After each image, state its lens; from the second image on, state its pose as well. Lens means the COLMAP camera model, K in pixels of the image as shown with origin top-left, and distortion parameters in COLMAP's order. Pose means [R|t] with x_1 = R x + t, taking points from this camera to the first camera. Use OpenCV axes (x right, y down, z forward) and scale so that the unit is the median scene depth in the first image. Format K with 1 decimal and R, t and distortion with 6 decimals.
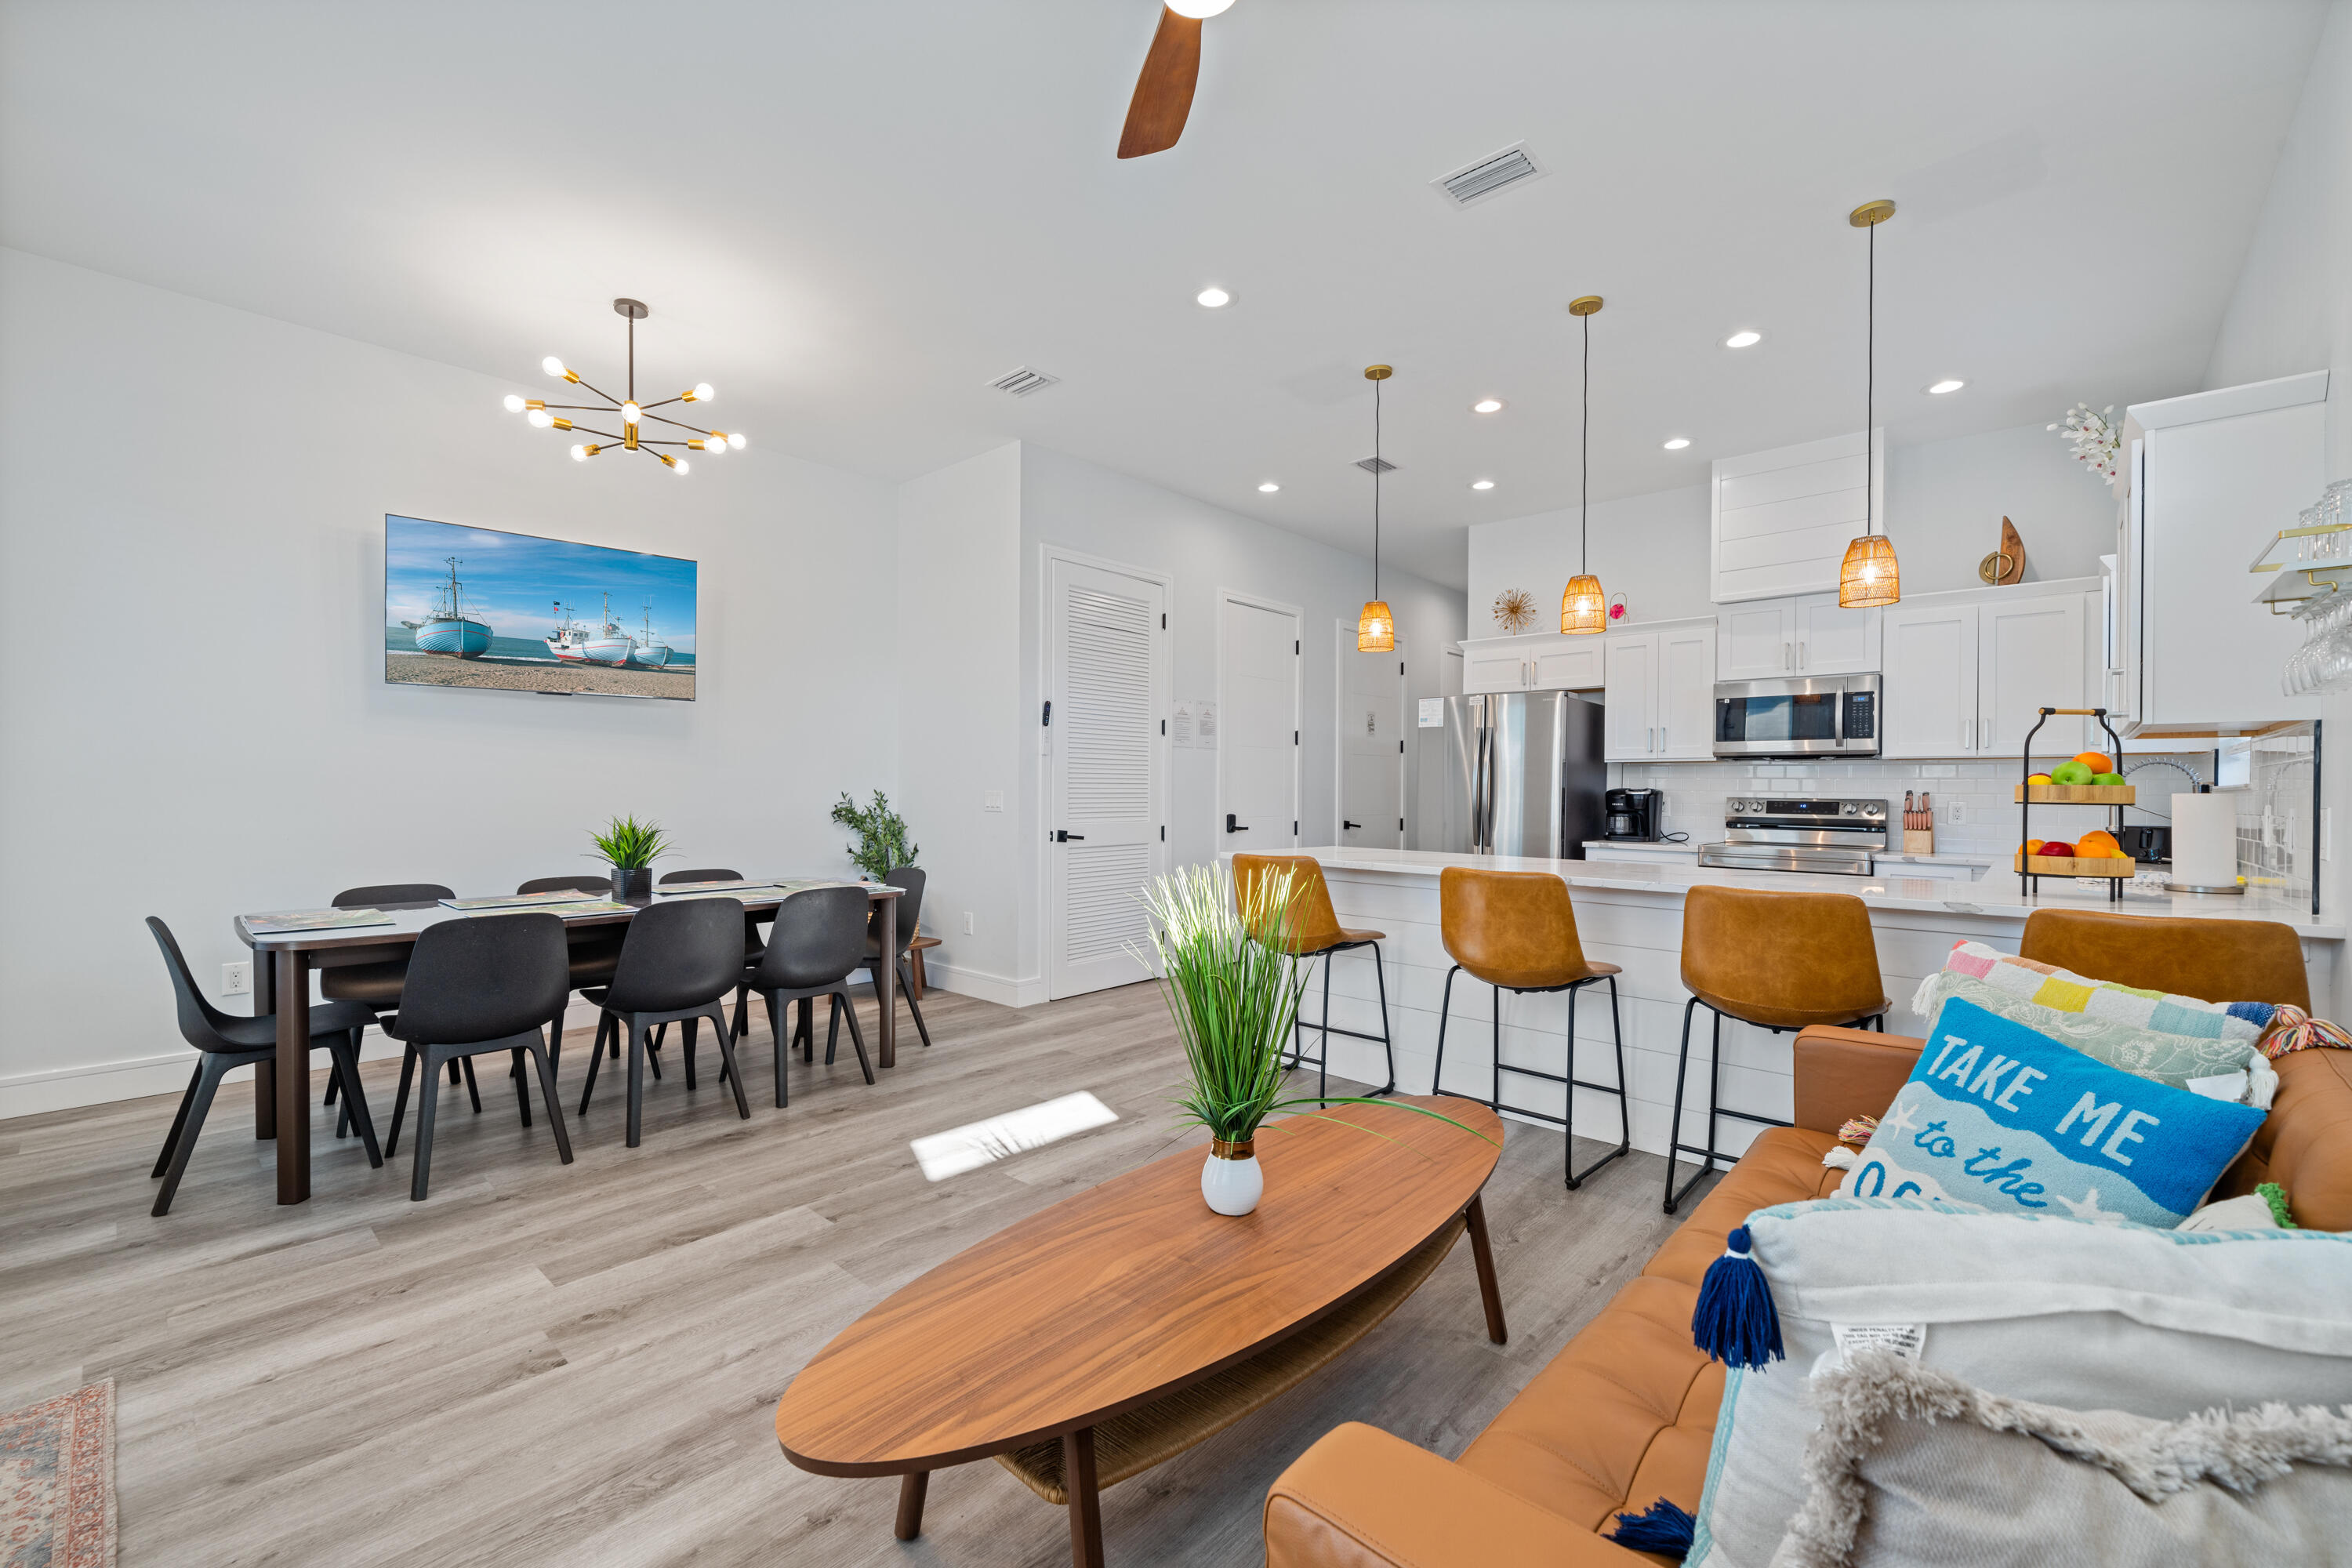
lens RADIAL K [[973.7, 0, 1157.4], [0, 973.7, 787.7], [0, 0, 1]] dist [0.000090, 0.000123]
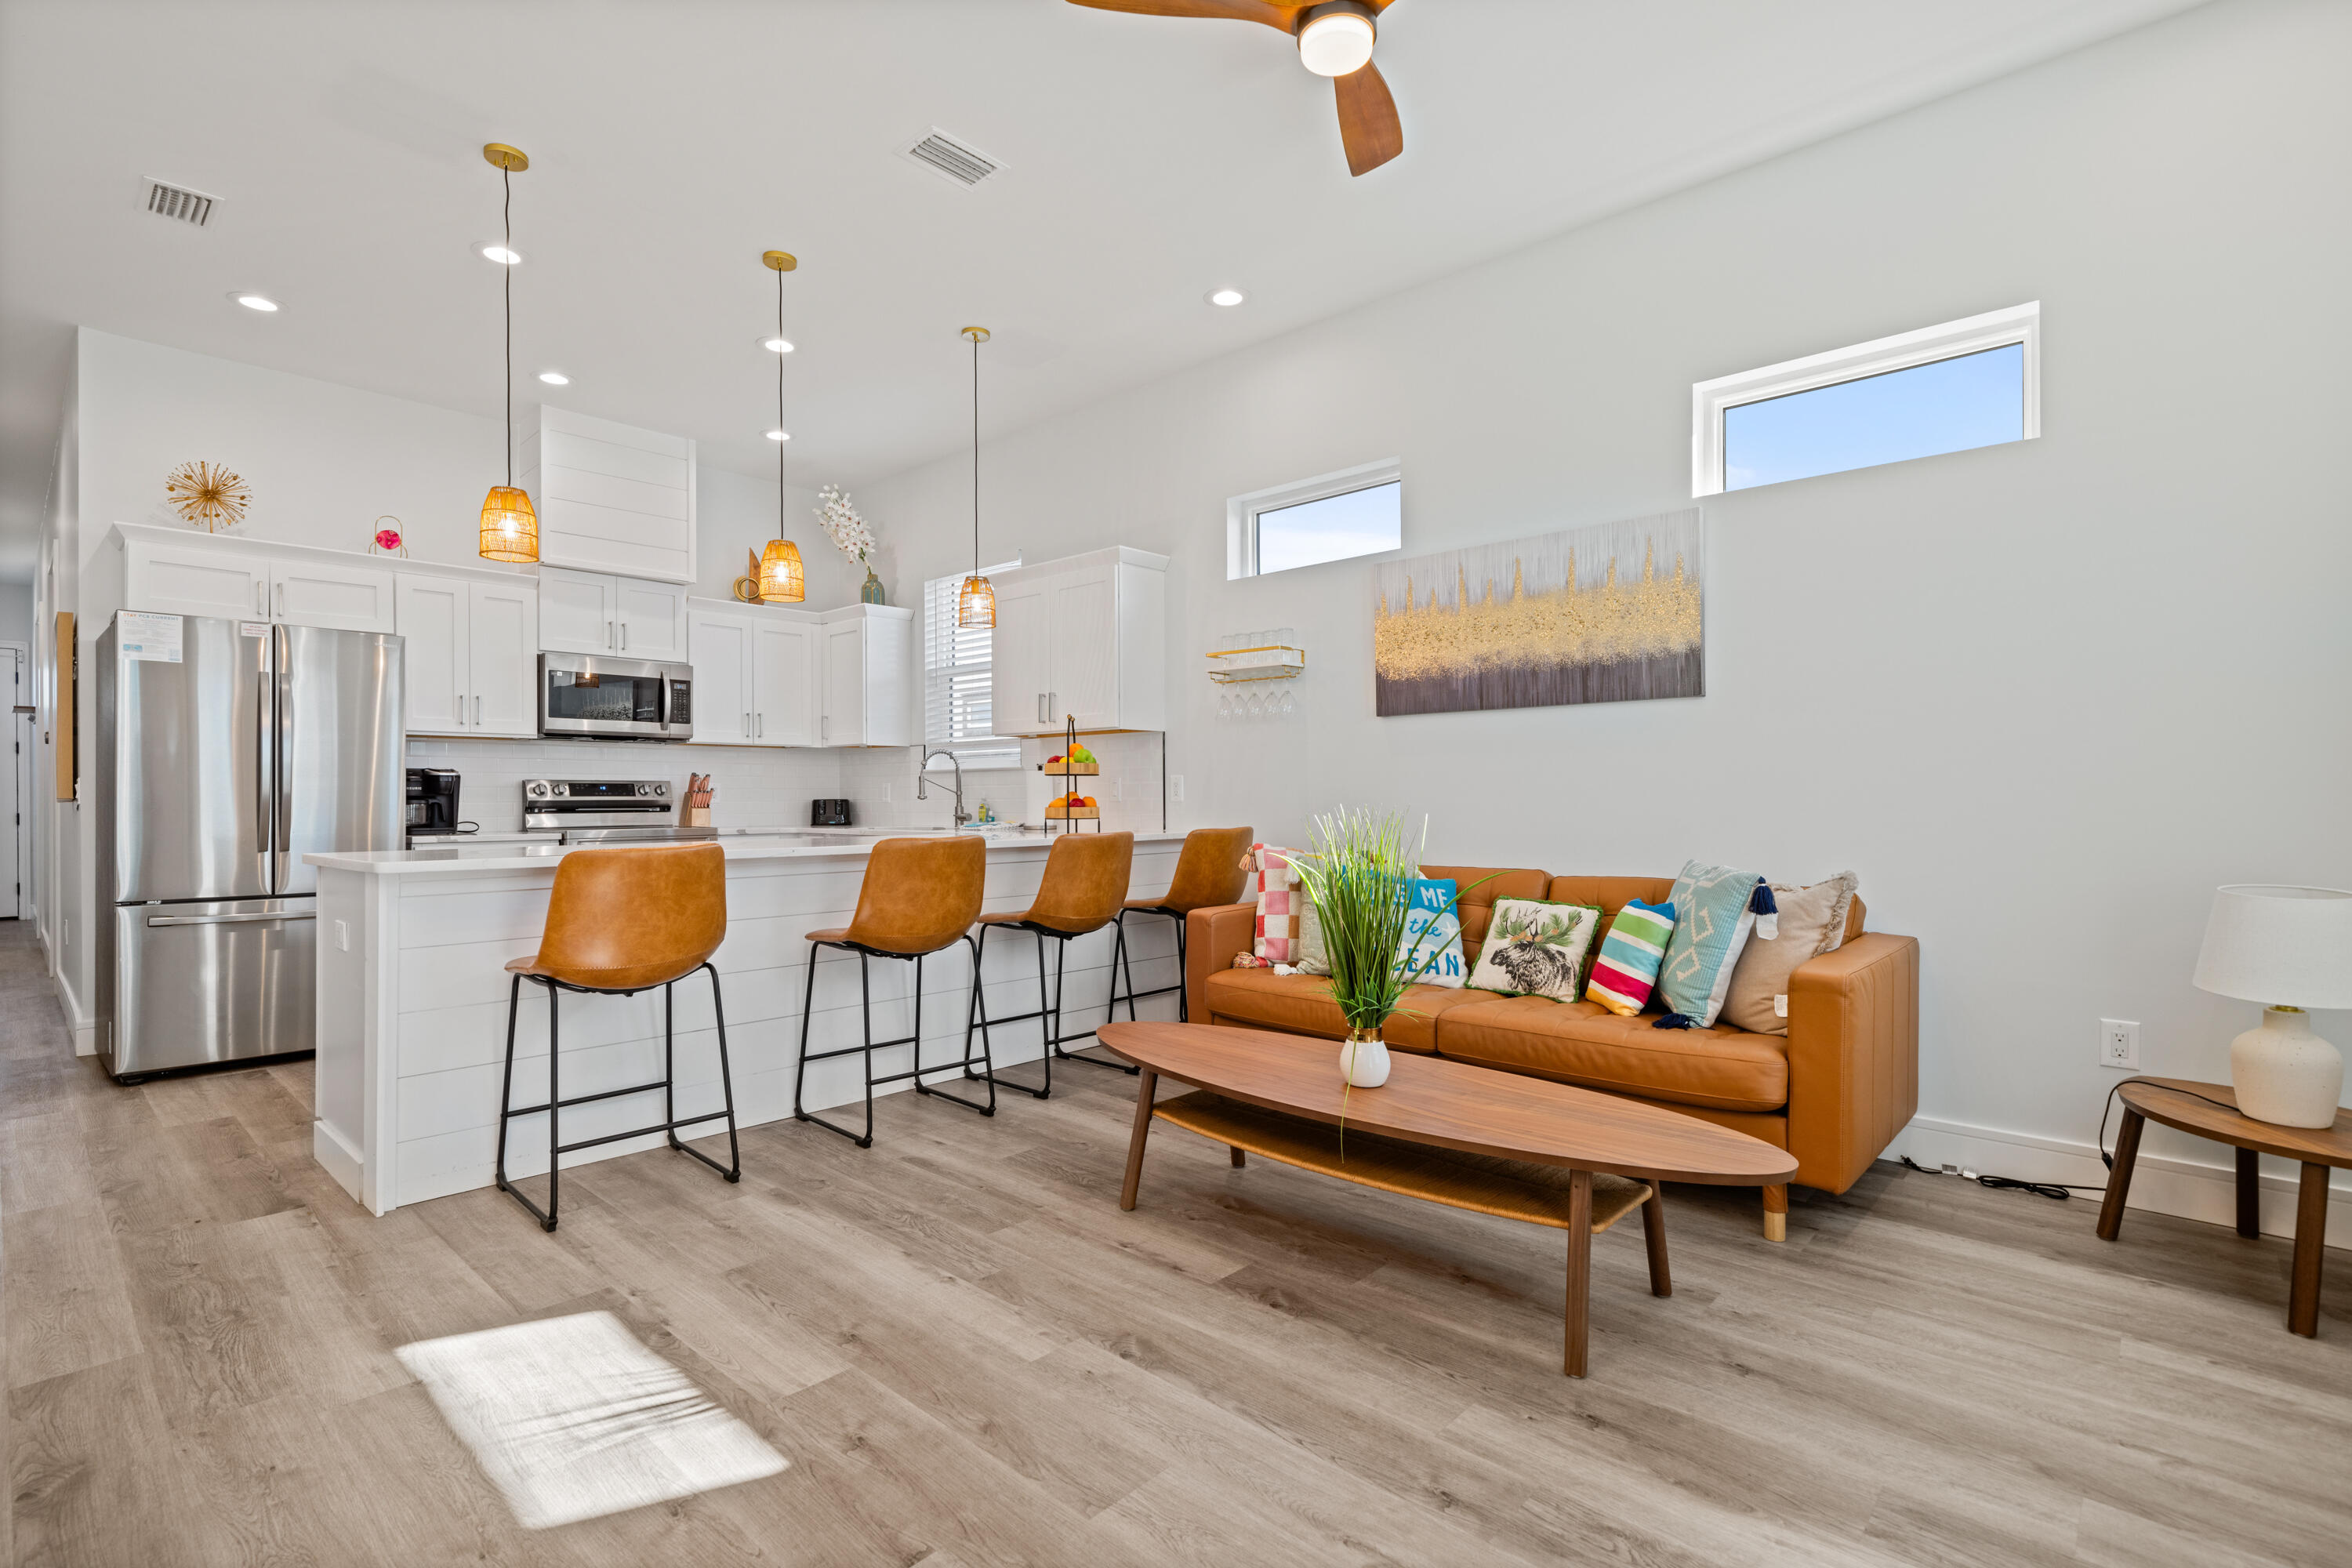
lens RADIAL K [[1099.4, 0, 1176.0], [0, 1099.4, 784.0], [0, 0, 1]] dist [0.002374, 0.000393]
pose [[-0.004569, 0.001476, 0.999988, -0.488009], [0.003112, 0.999994, -0.001462, 0.019526], [-0.999985, 0.003106, -0.004574, 0.460979]]
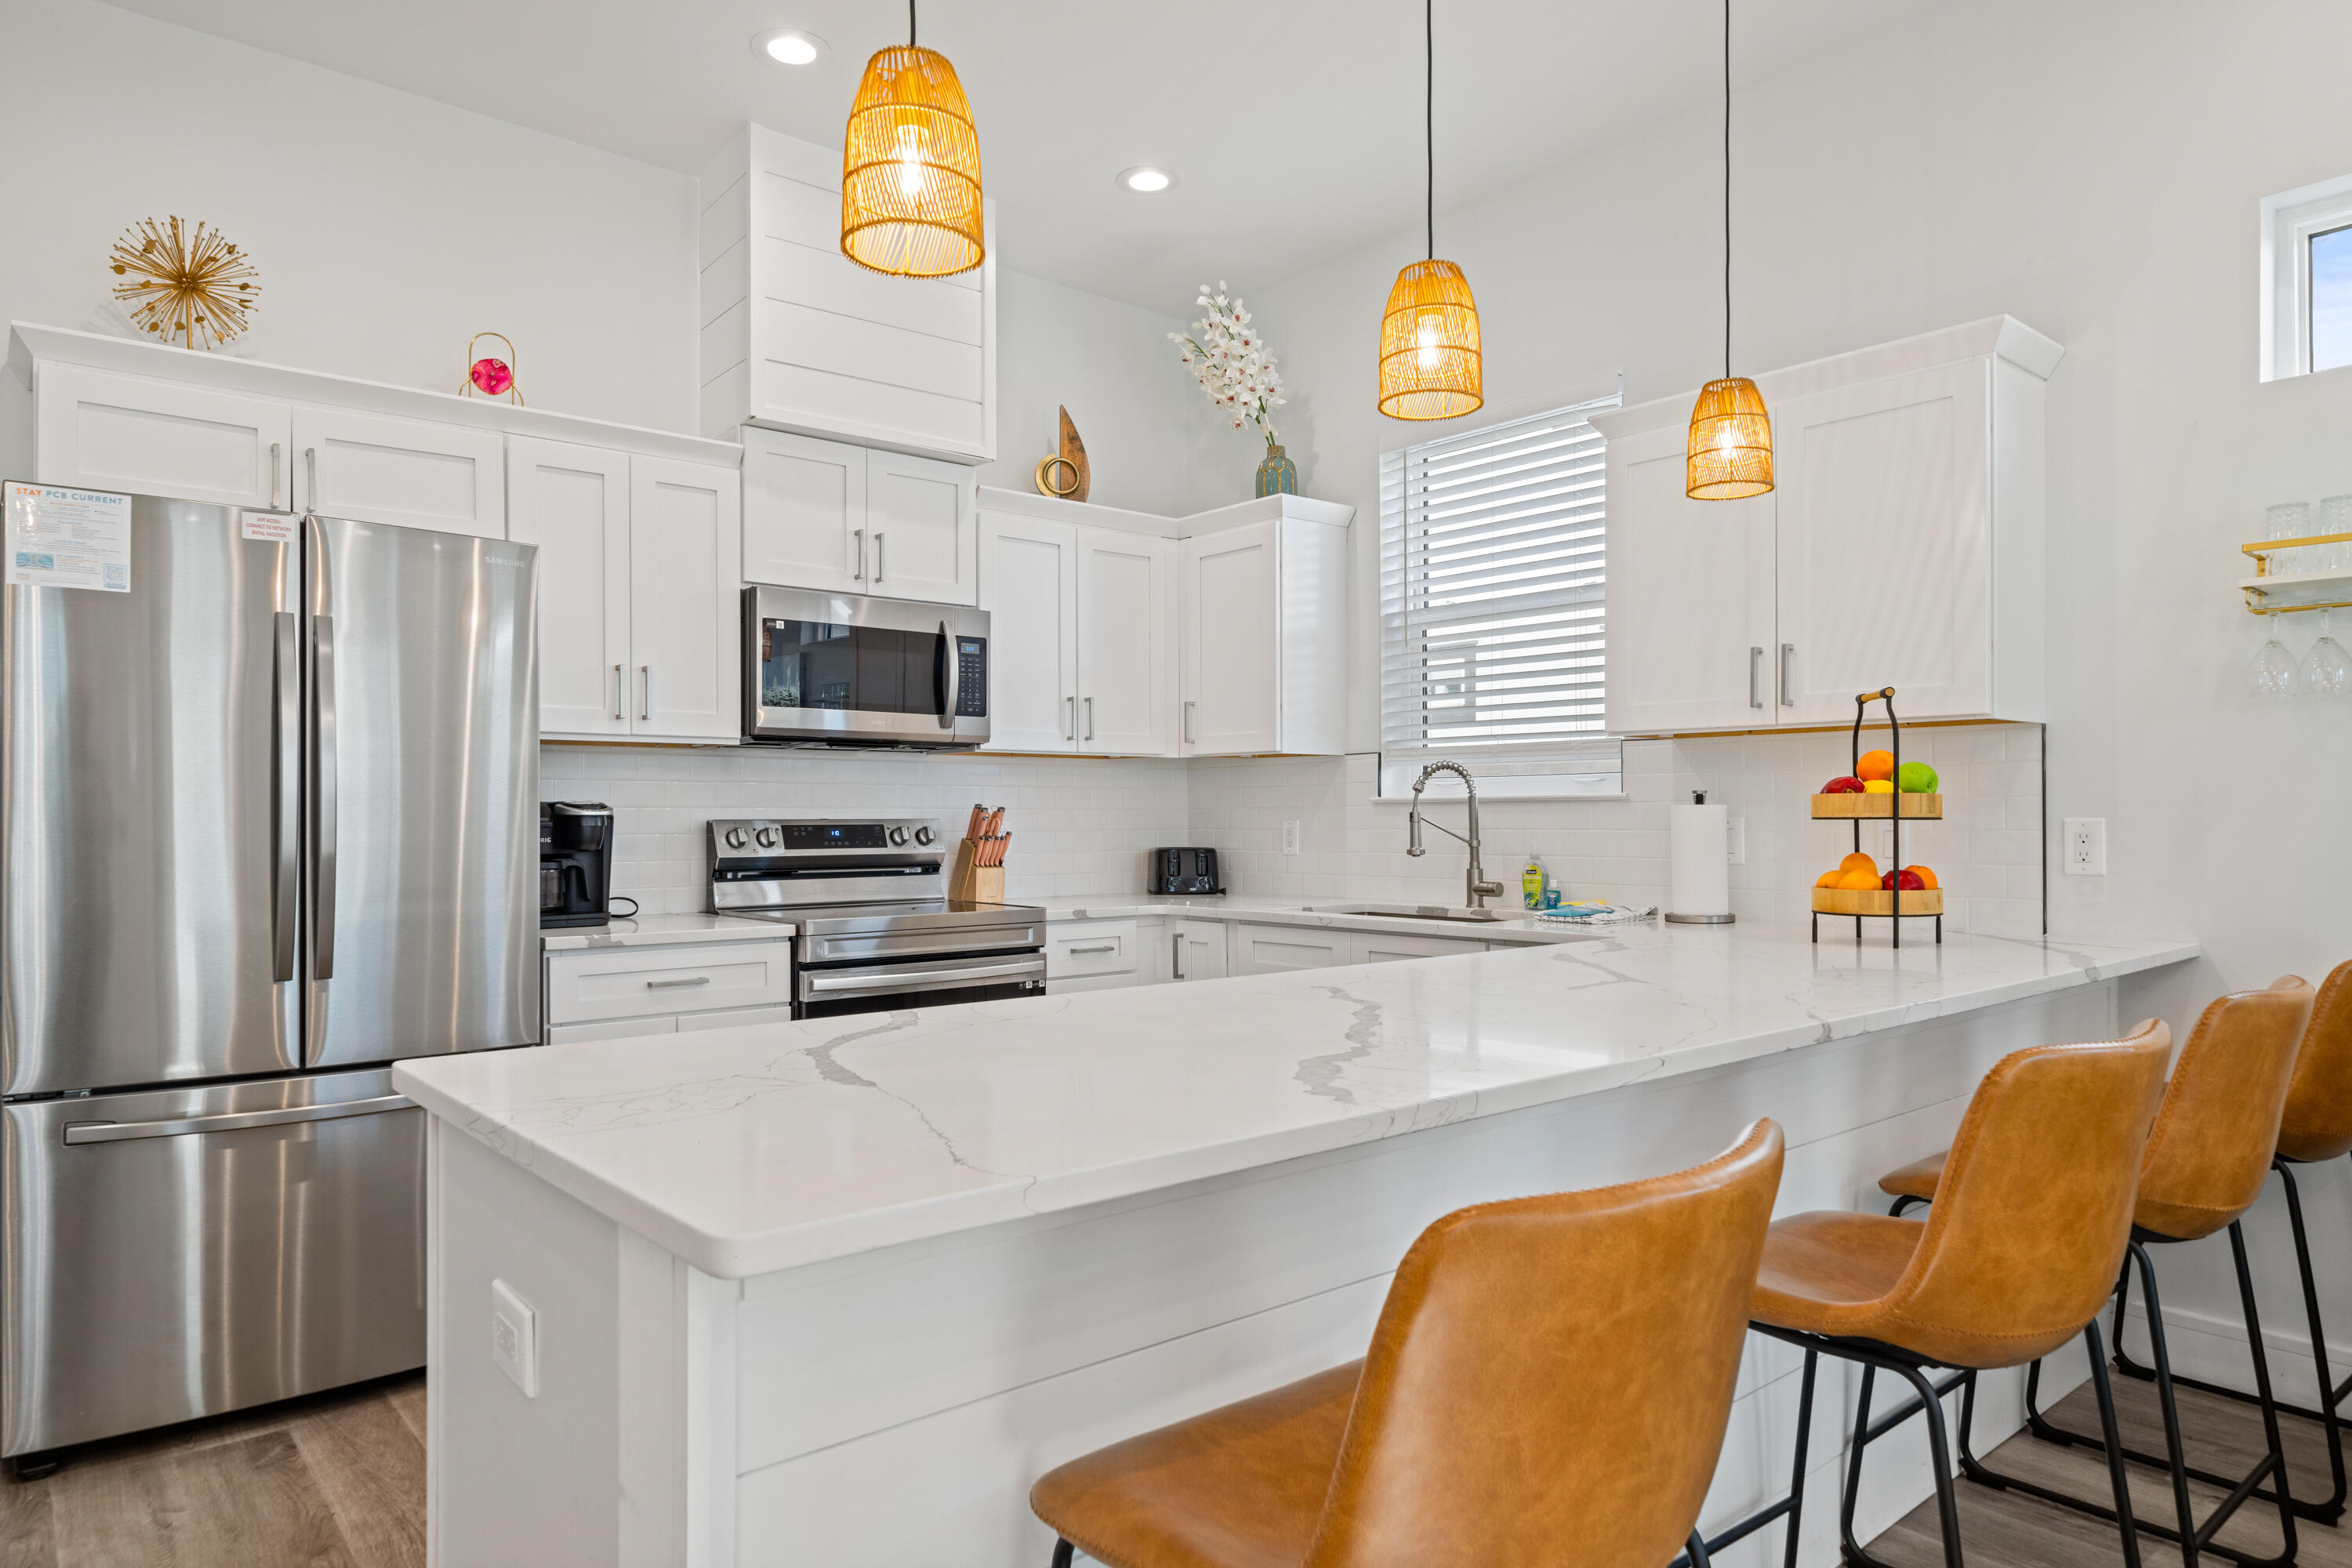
lens RADIAL K [[1418.1, 0, 1176.8], [0, 1418.1, 796.6], [0, 0, 1]] dist [0.000650, 0.000577]
pose [[0.115535, 0.001100, 0.993303, -0.114603], [0.003572, 0.999992, -0.001523, 0.000020], [-0.993297, 0.003724, 0.115530, 0.775615]]
